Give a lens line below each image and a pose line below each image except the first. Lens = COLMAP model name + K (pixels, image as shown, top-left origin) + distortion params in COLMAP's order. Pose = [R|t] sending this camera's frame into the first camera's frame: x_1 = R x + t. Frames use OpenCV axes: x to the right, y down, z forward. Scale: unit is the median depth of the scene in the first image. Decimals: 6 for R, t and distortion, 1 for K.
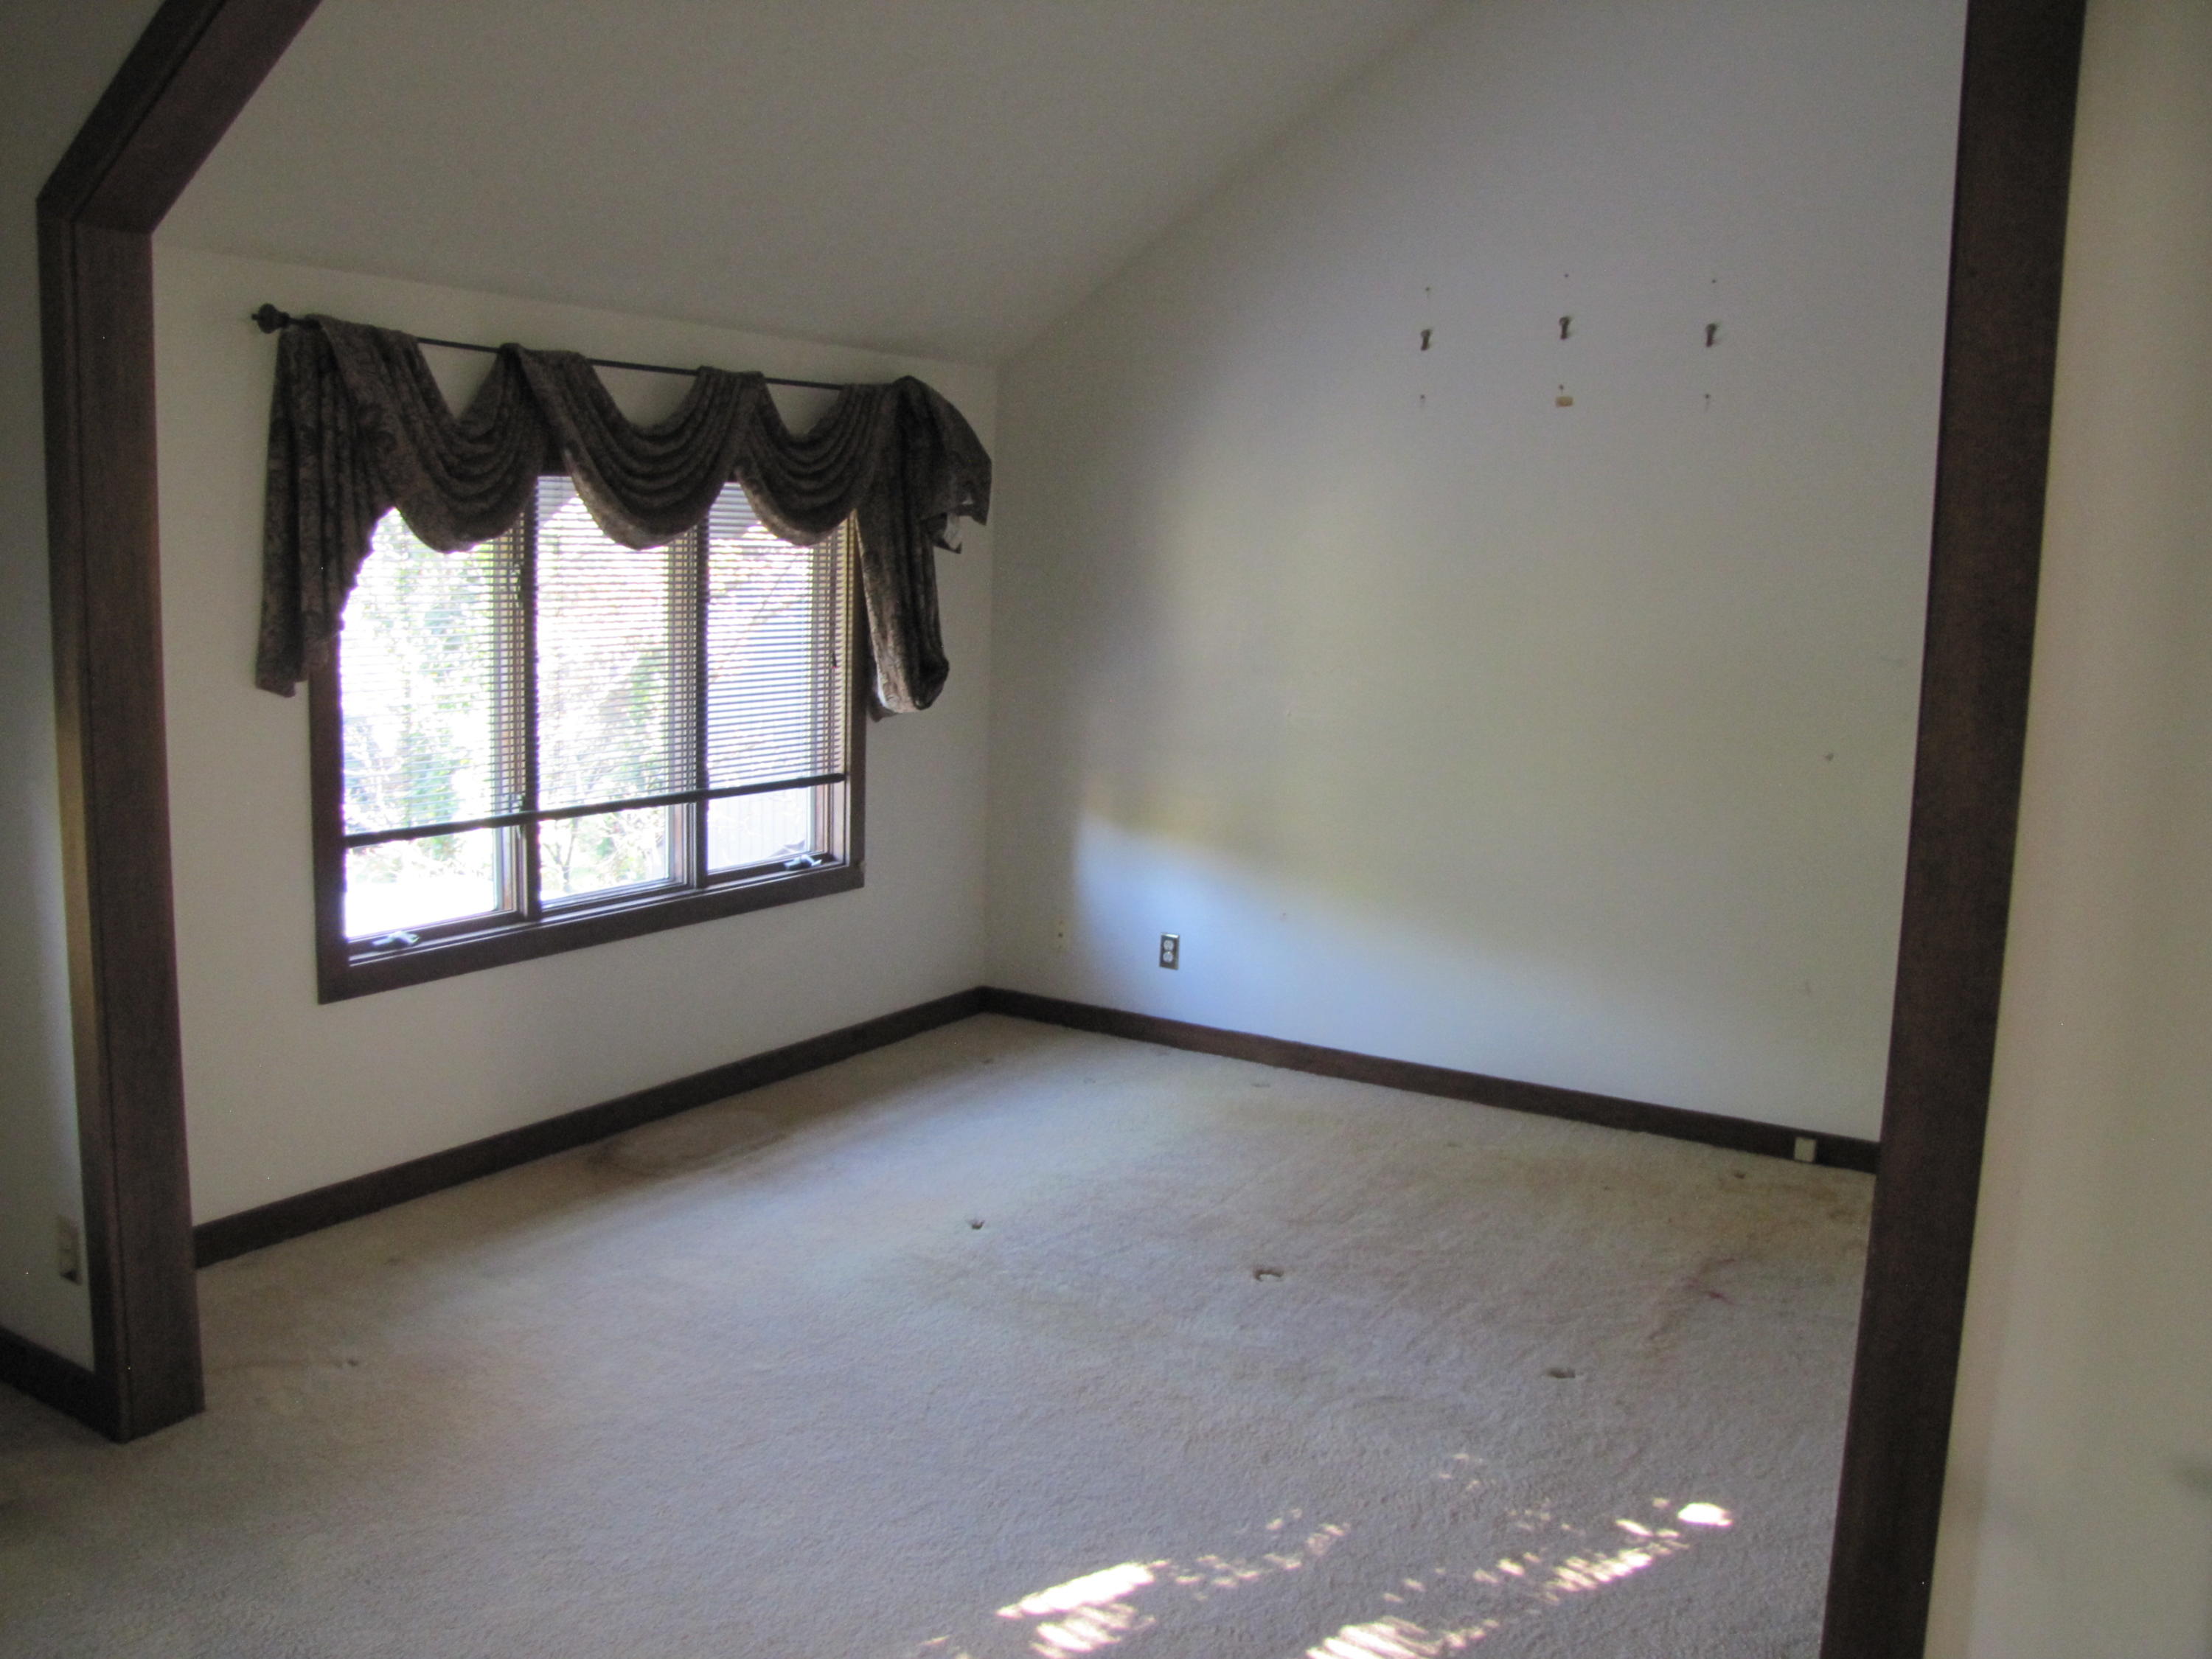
lens RADIAL K [[1847.9, 0, 1119.8], [0, 1847.9, 832.5], [0, 0, 1]] dist [-0.146456, 0.079058]
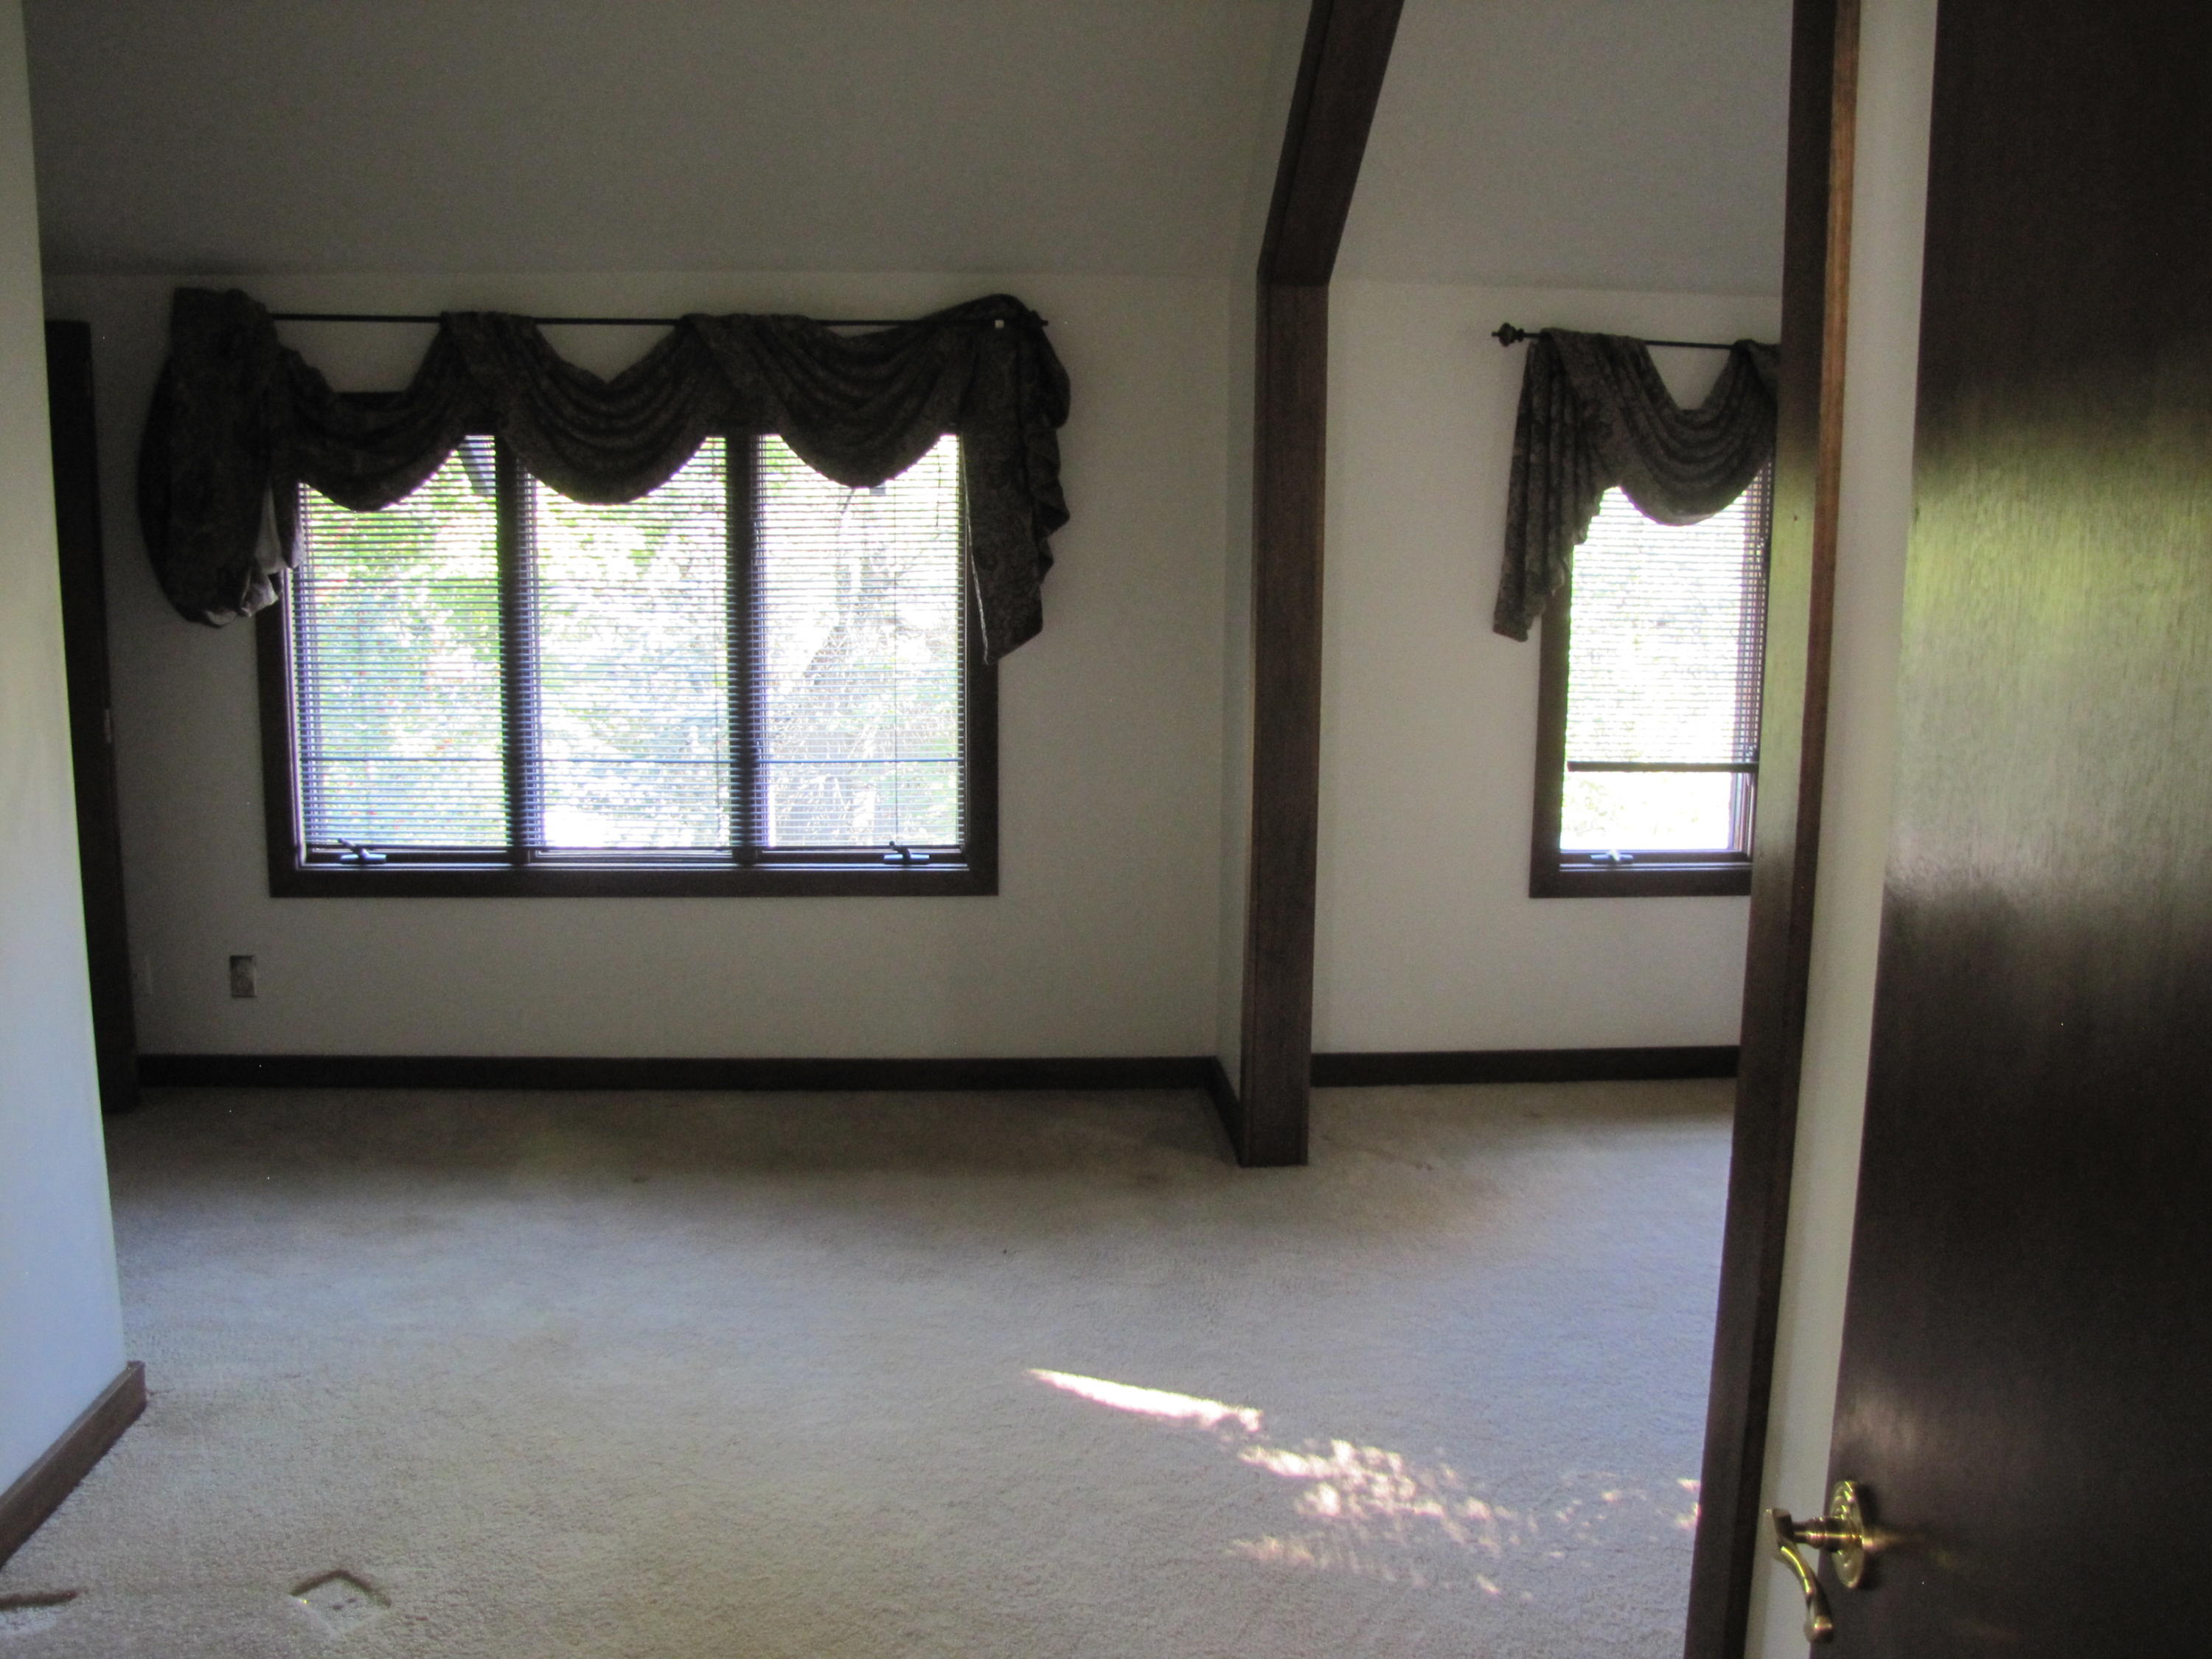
lens RADIAL K [[1847.9, 0, 1115.8], [0, 1847.9, 821.1], [0, 0, 1]] dist [-0.146456, 0.079058]
pose [[0.587856, 0.109609, -0.801505, 0.390242], [-0.113116, 0.992182, 0.052721, 0.011489], [0.801018, 0.059670, 0.595659, 0.040494]]
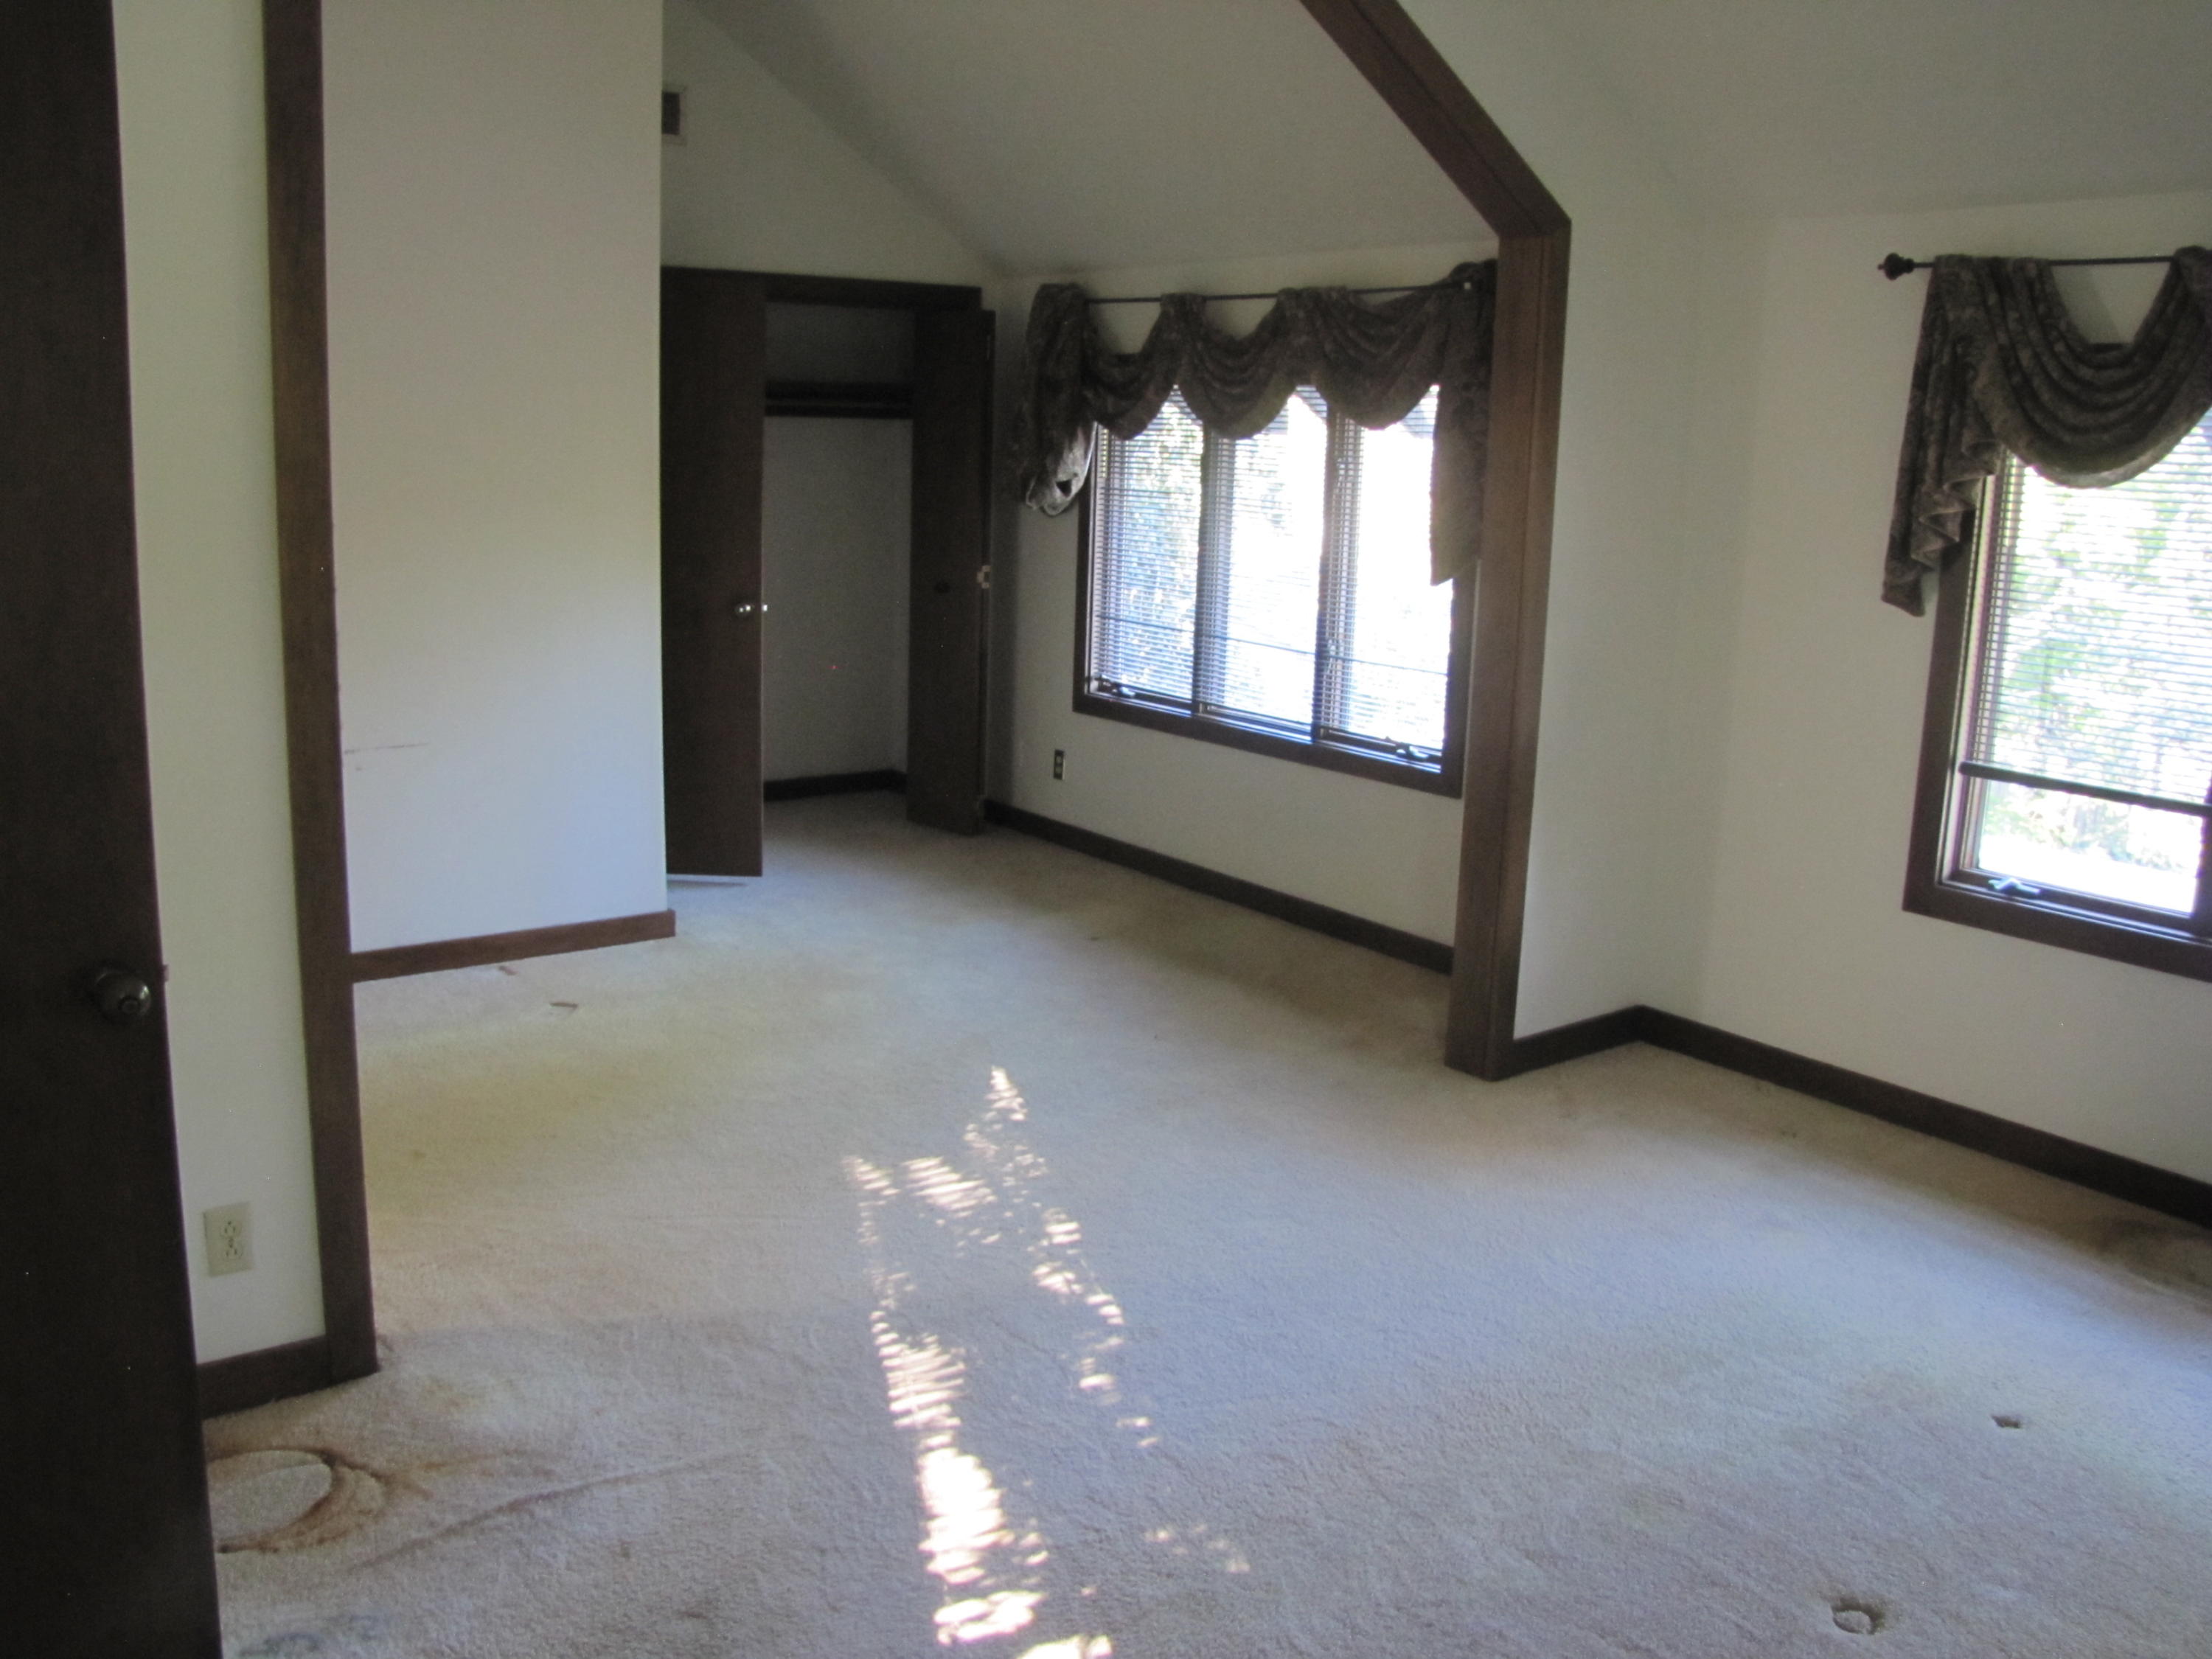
lens RADIAL K [[1847.9, 0, 1100.8], [0, 1847.9, 818.6], [0, 0, 1]] dist [-0.146456, 0.079058]
pose [[-0.363702, 0.137498, -0.921312, 0.721196], [-0.189671, 0.957395, 0.217759, -0.100597], [0.912001, 0.253946, -0.322127, 0.930792]]
